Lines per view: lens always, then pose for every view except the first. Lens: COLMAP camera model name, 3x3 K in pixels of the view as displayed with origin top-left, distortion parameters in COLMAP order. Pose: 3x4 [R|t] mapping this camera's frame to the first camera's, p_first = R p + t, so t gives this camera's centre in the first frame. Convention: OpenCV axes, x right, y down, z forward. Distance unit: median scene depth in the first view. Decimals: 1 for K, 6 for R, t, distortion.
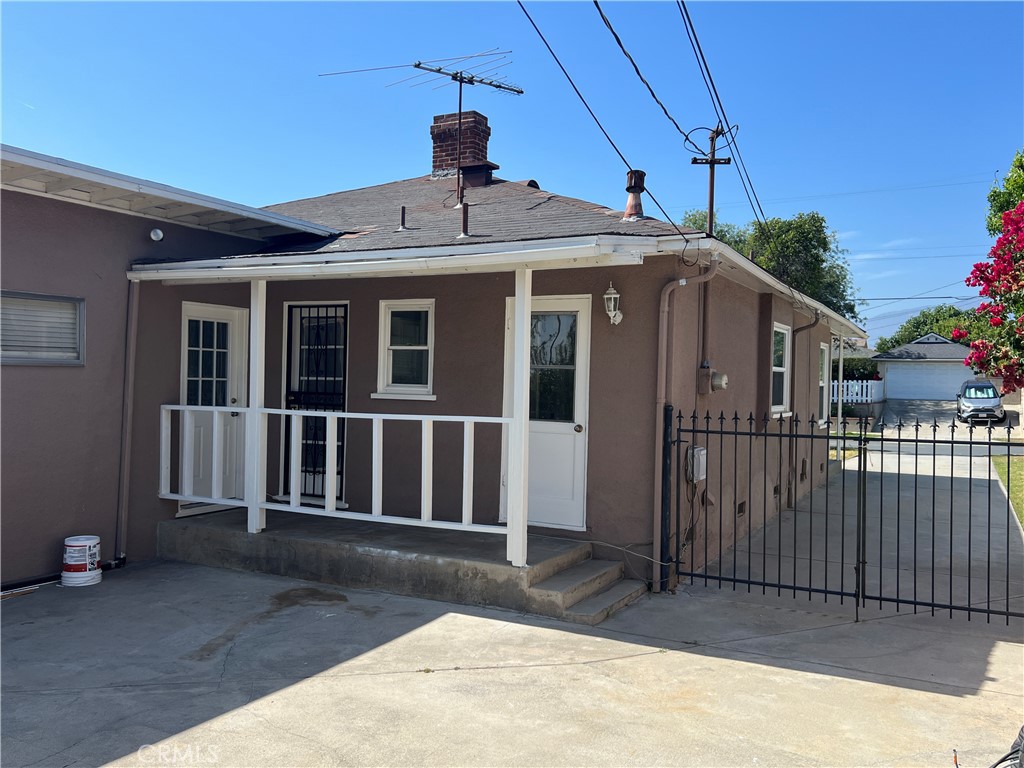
lens RADIAL K [[867.0, 0, 512.0], [0, 867.0, 384.0], [0, 0, 1]] dist [0.002061, 0.002754]
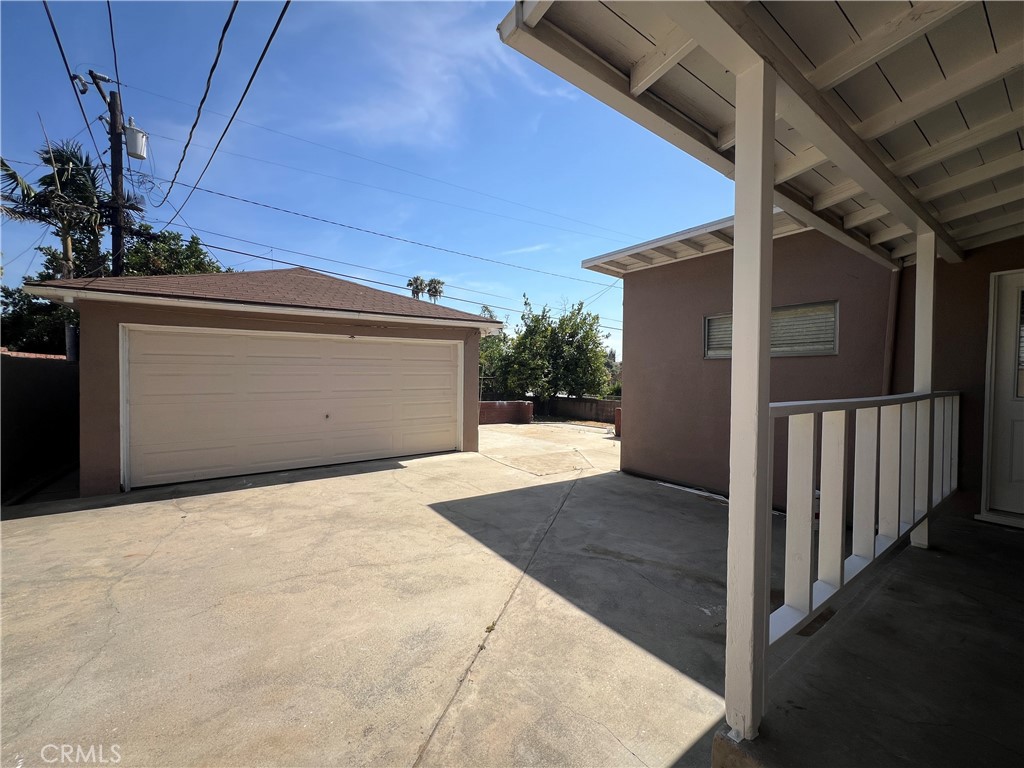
lens RADIAL K [[406.9, 0, 512.0], [0, 406.9, 384.0], [0, 0, 1]] dist [0.001135, 0.000230]
pose [[-0.449339, 0.001677, -0.893360, 0.316532], [-0.020143, 0.999725, 0.012009, 0.032278], [0.893134, 0.023391, -0.449182, 1.206437]]
